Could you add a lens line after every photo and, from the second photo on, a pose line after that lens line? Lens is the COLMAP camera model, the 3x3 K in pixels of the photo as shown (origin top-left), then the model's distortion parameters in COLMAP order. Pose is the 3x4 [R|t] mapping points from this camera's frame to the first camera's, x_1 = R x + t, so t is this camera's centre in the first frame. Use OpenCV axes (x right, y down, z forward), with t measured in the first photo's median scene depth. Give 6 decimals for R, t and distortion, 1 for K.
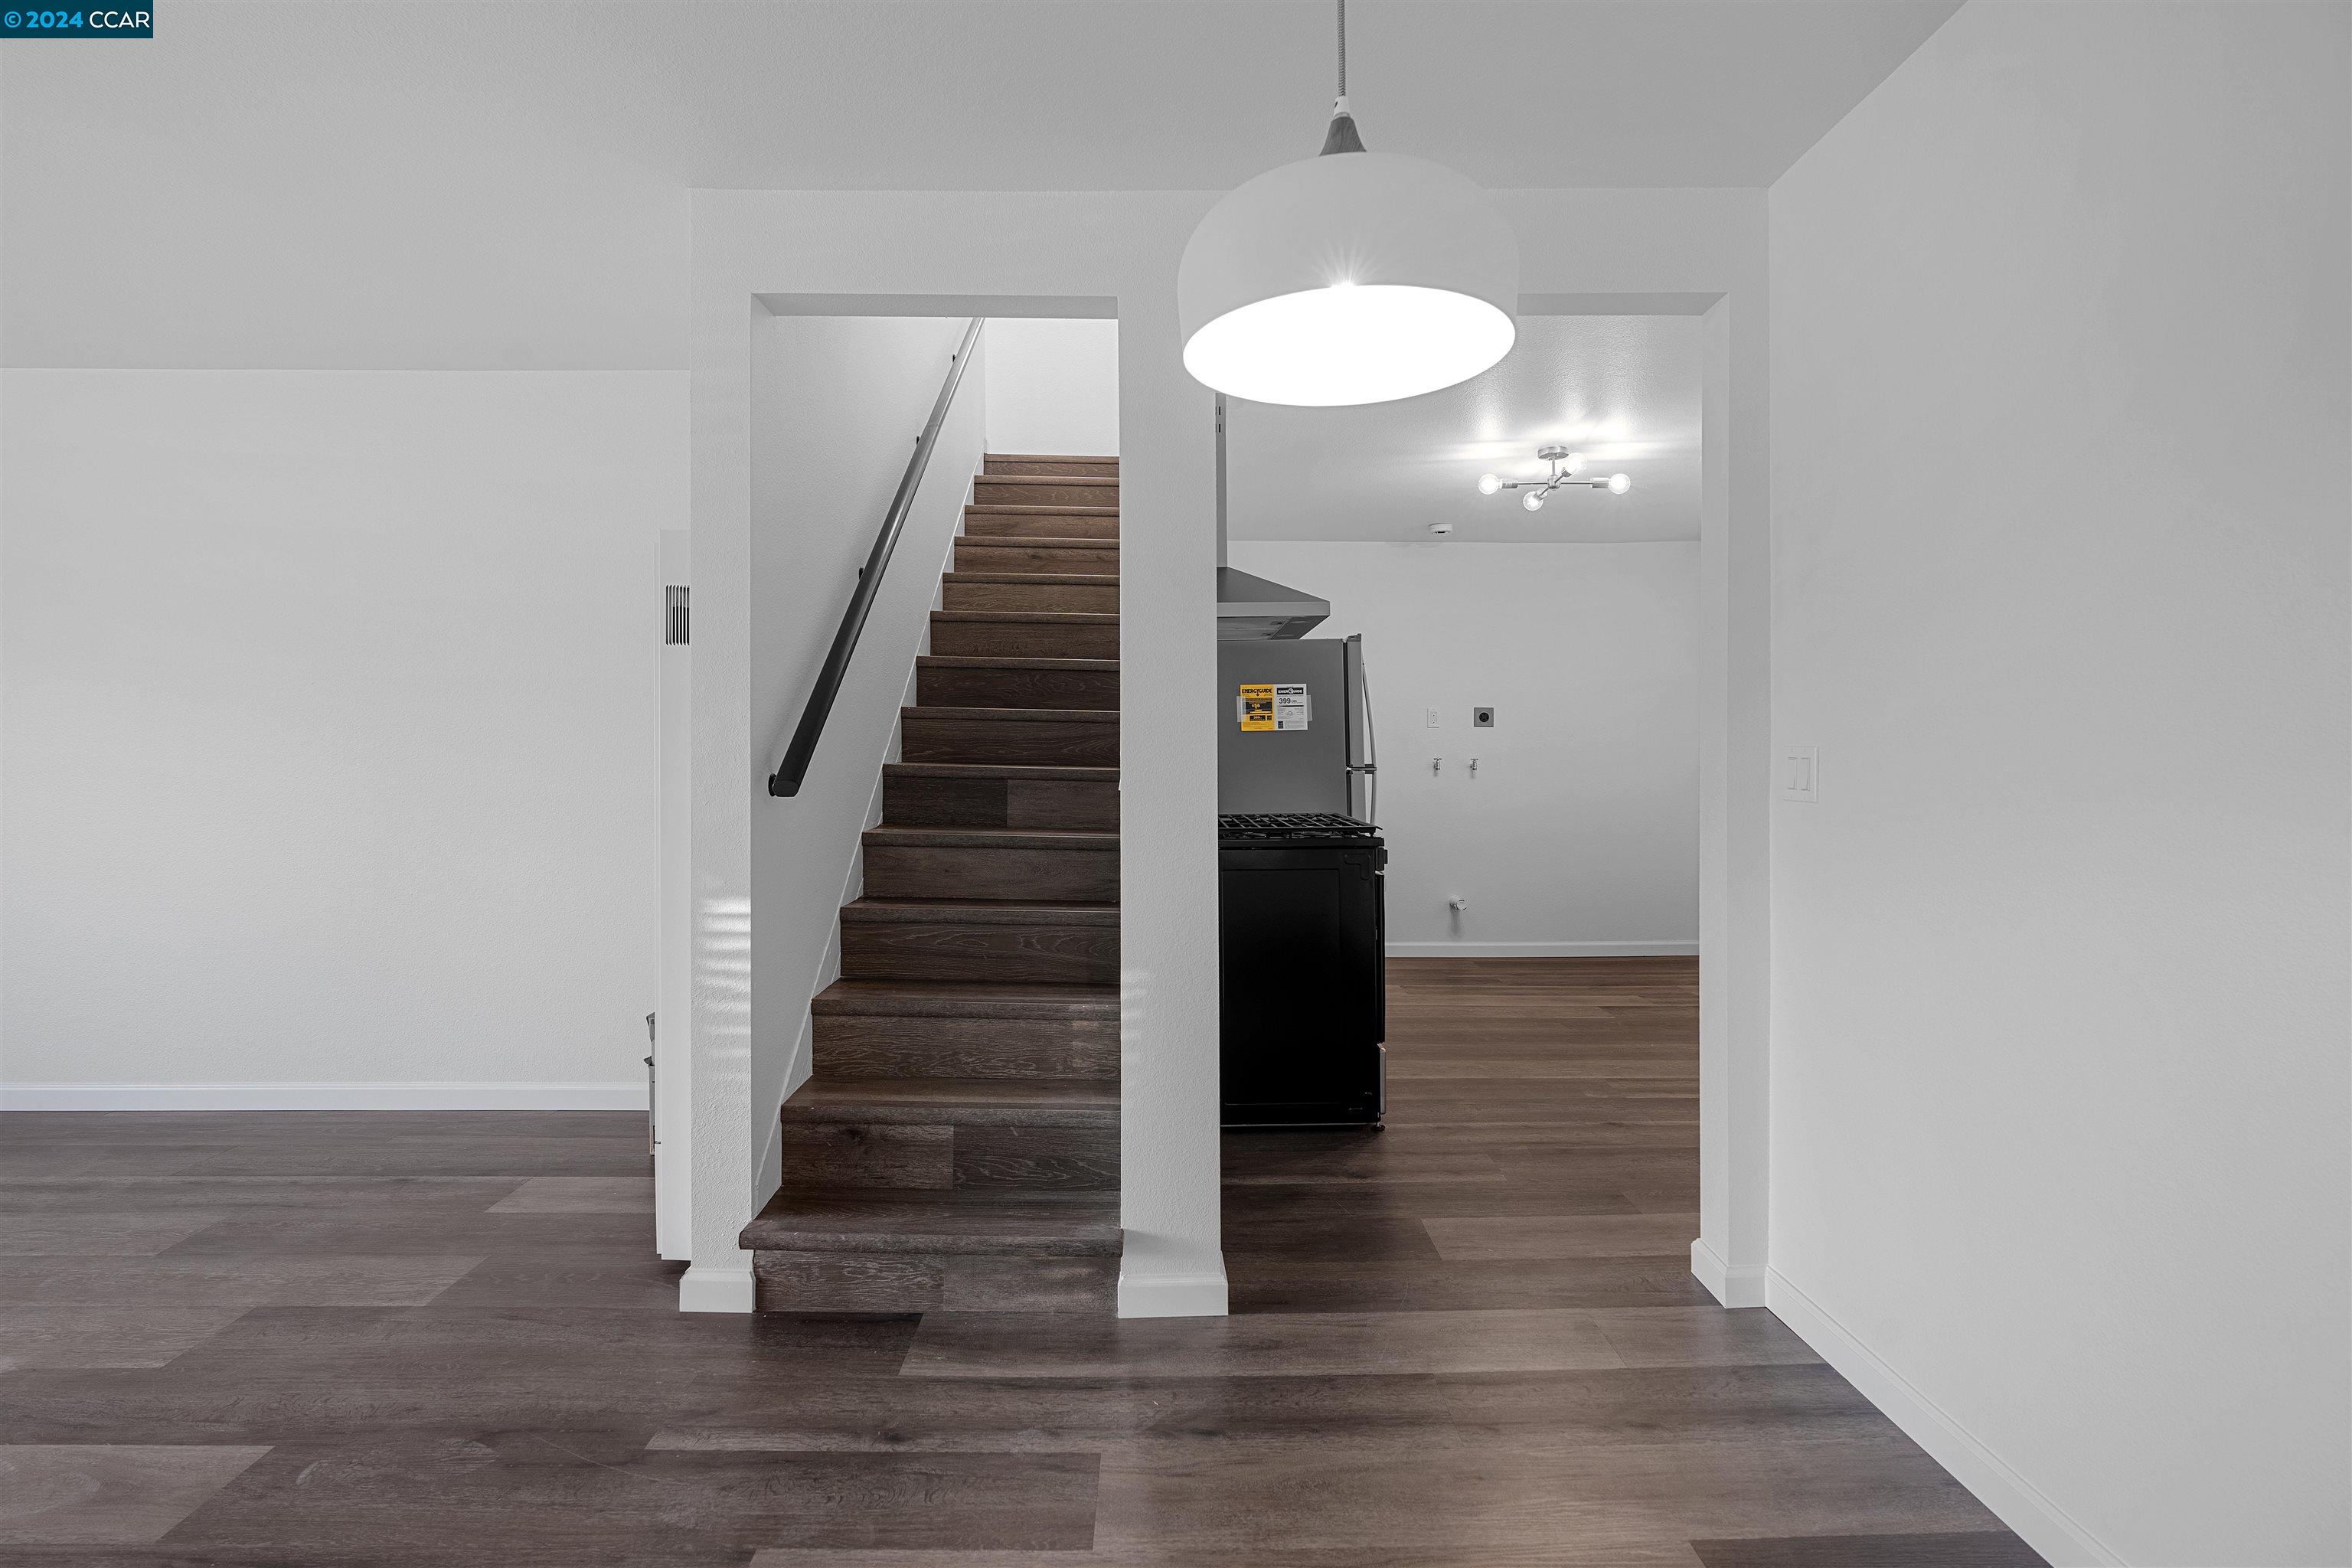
lens RADIAL K [[1081.3, 0, 1177.3], [0, 1081.3, 760.4], [0, 0, 1]] dist [-0.010740, 0.004461]
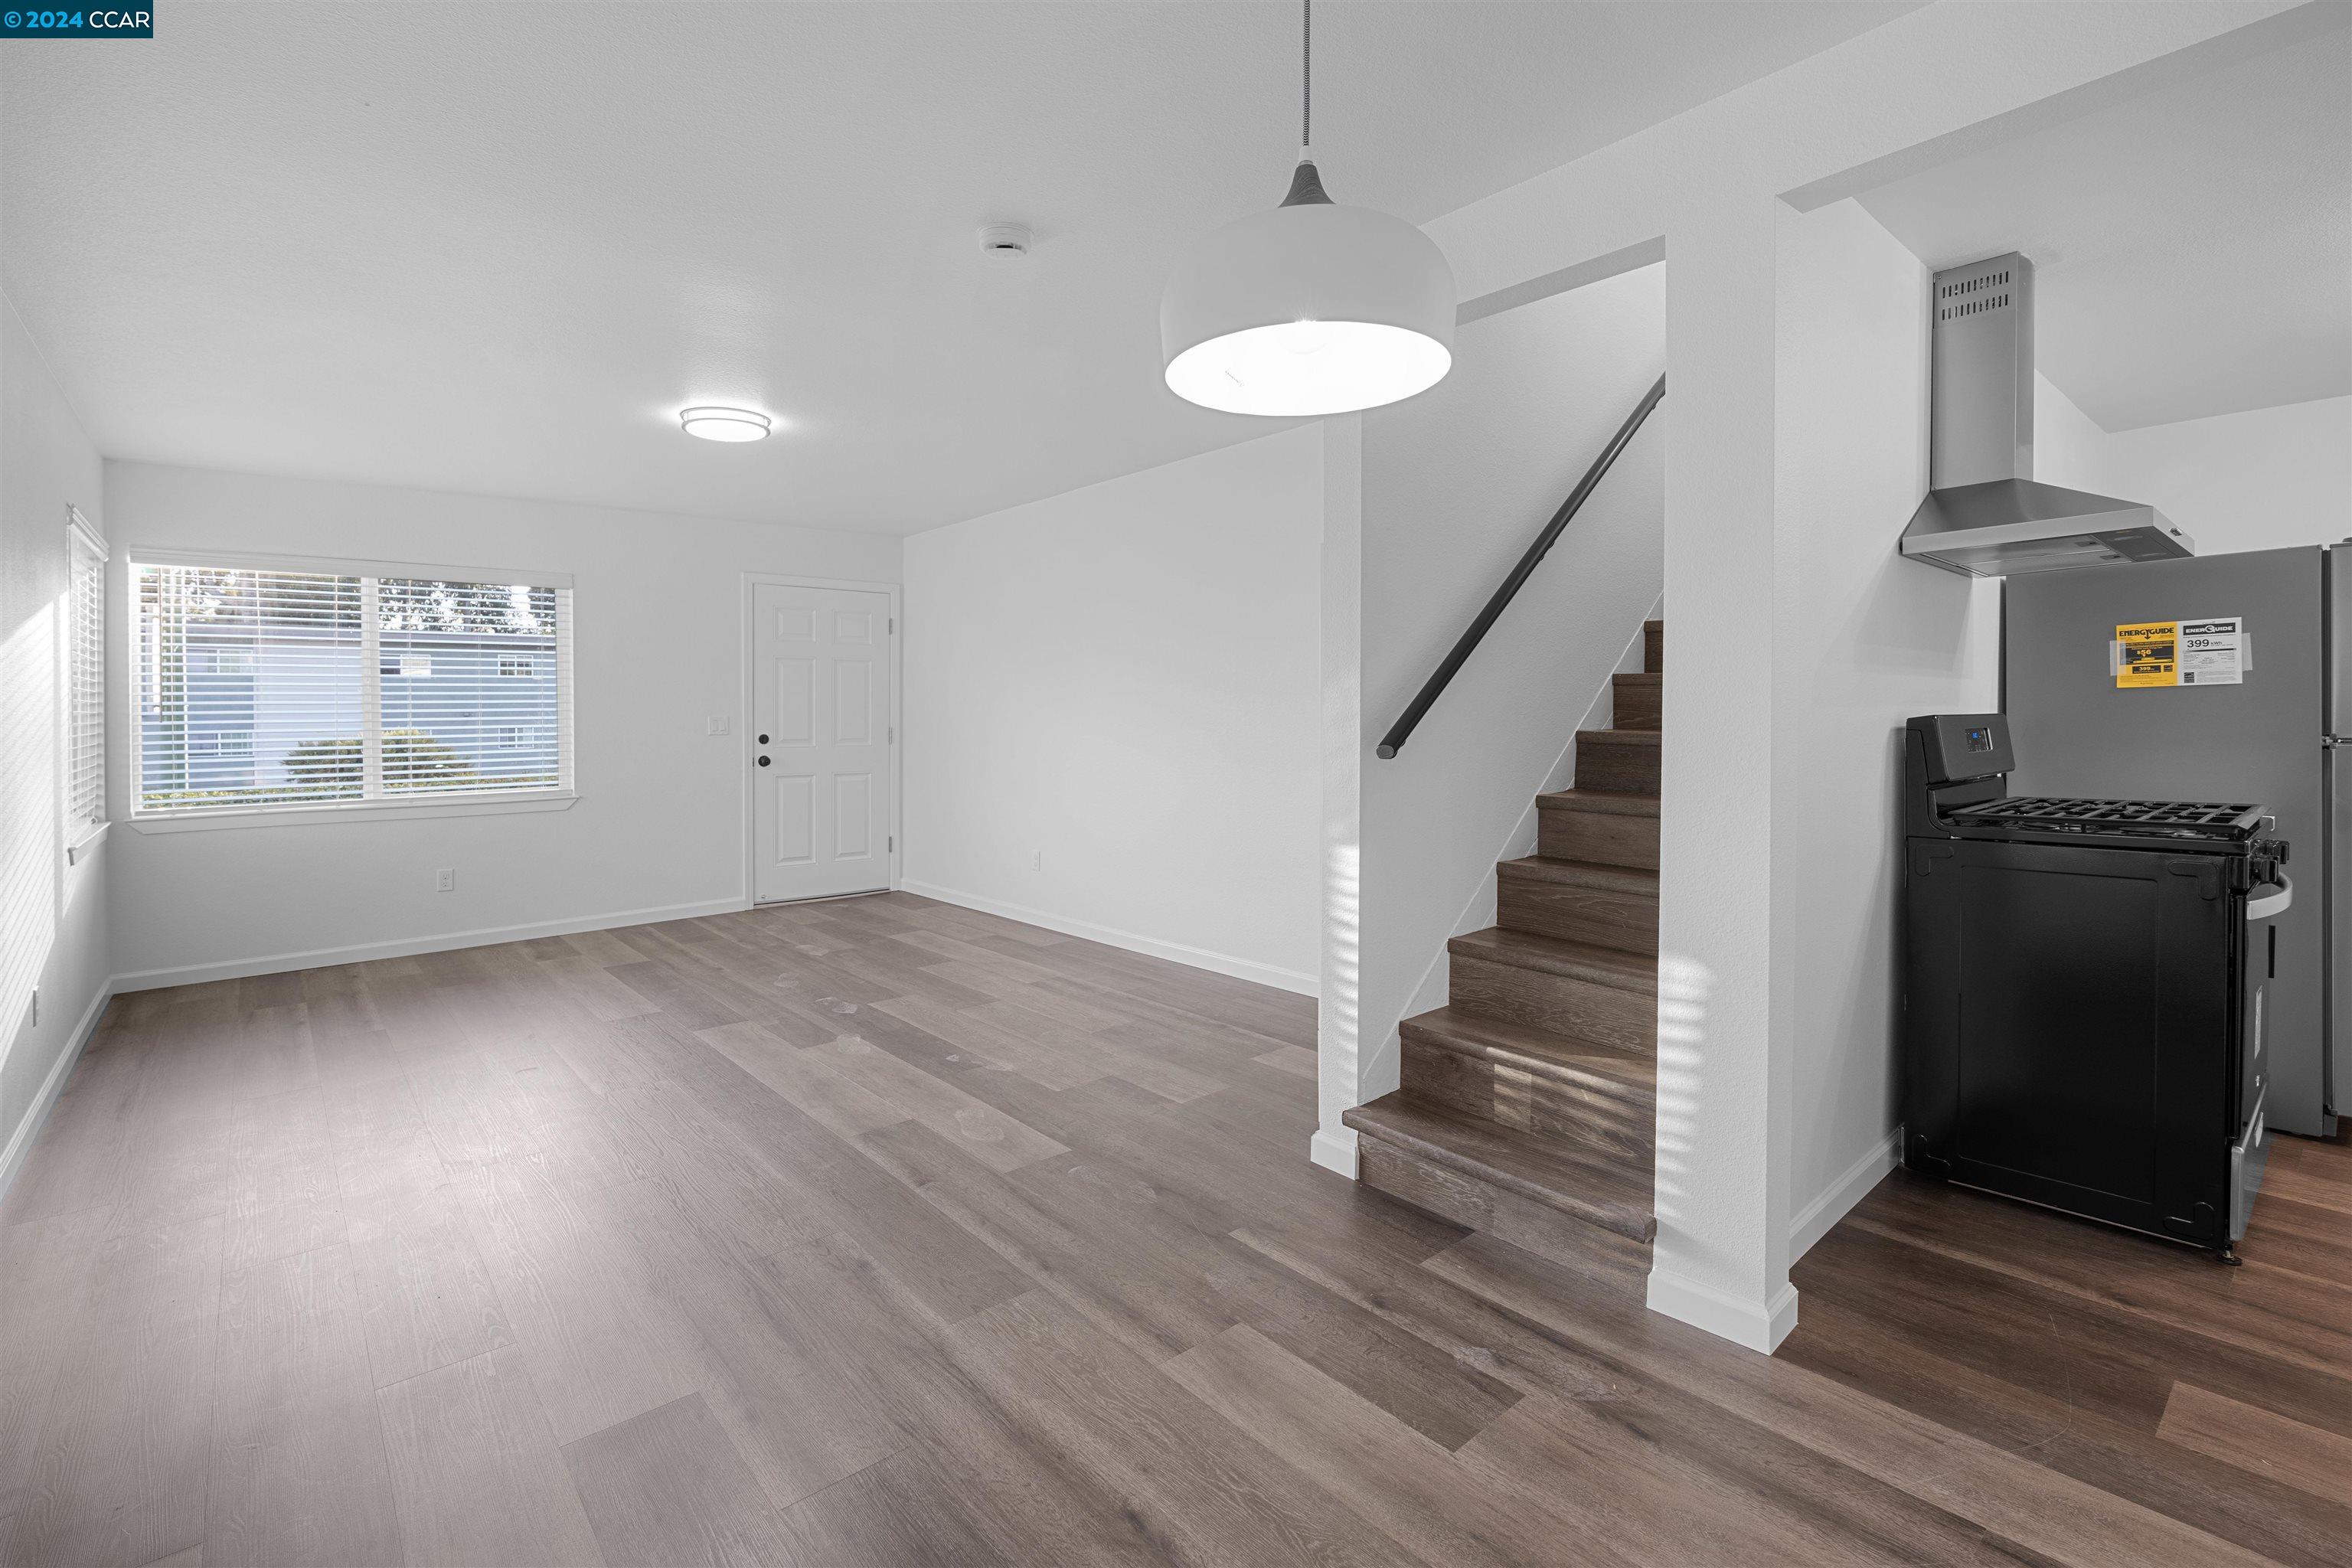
lens RADIAL K [[1081.3, 0, 1178.8], [0, 1081.3, 744.0], [0, 0, 1]] dist [-0.010740, 0.004461]
pose [[0.640041, 0.012379, -0.768241, 0.362883], [0.000881, 0.999858, 0.016845, -0.002867], [0.768340, -0.011458, 0.639939, 0.059996]]
